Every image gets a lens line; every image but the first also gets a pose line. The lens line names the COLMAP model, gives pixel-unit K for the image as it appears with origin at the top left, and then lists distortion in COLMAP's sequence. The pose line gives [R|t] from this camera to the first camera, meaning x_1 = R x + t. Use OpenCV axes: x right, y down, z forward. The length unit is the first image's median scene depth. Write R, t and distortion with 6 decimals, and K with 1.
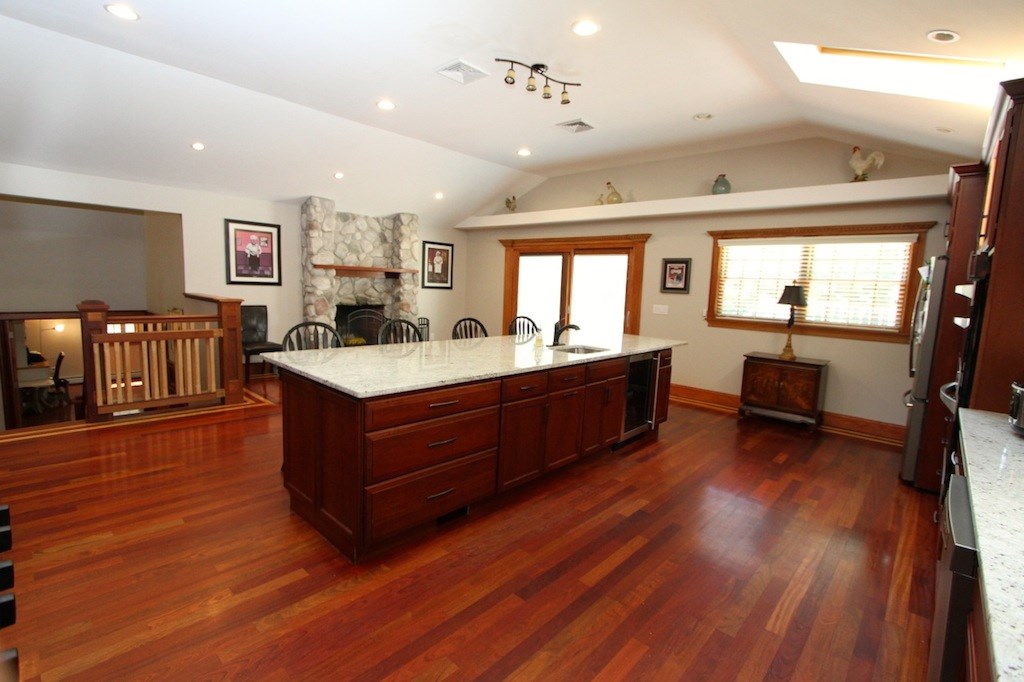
lens RADIAL K [[473.3, 0, 518.1], [0, 473.3, 338.1], [0, 0, 1]] dist [-0.010110, -0.000093]
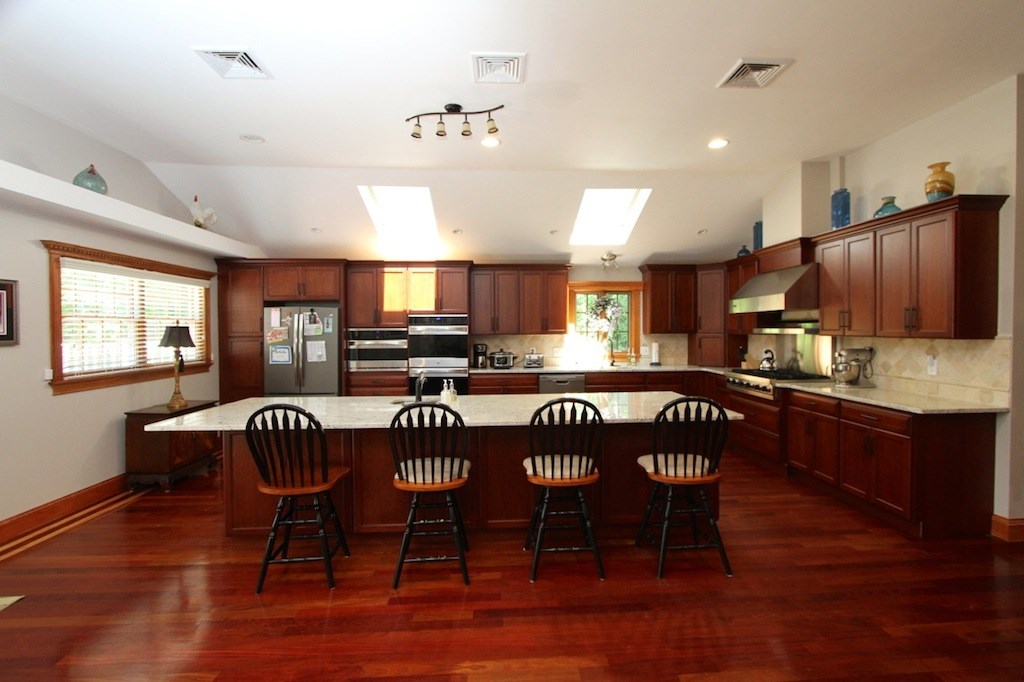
lens RADIAL K [[473.3, 0, 518.1], [0, 473.3, 338.1], [0, 0, 1]] dist [-0.010110, -0.000093]
pose [[-0.711806, -0.050758, 0.700540, -0.407224], [0.058584, 0.989620, 0.131229, -0.130542], [-0.699929, 0.134450, -0.701444, 0.915135]]
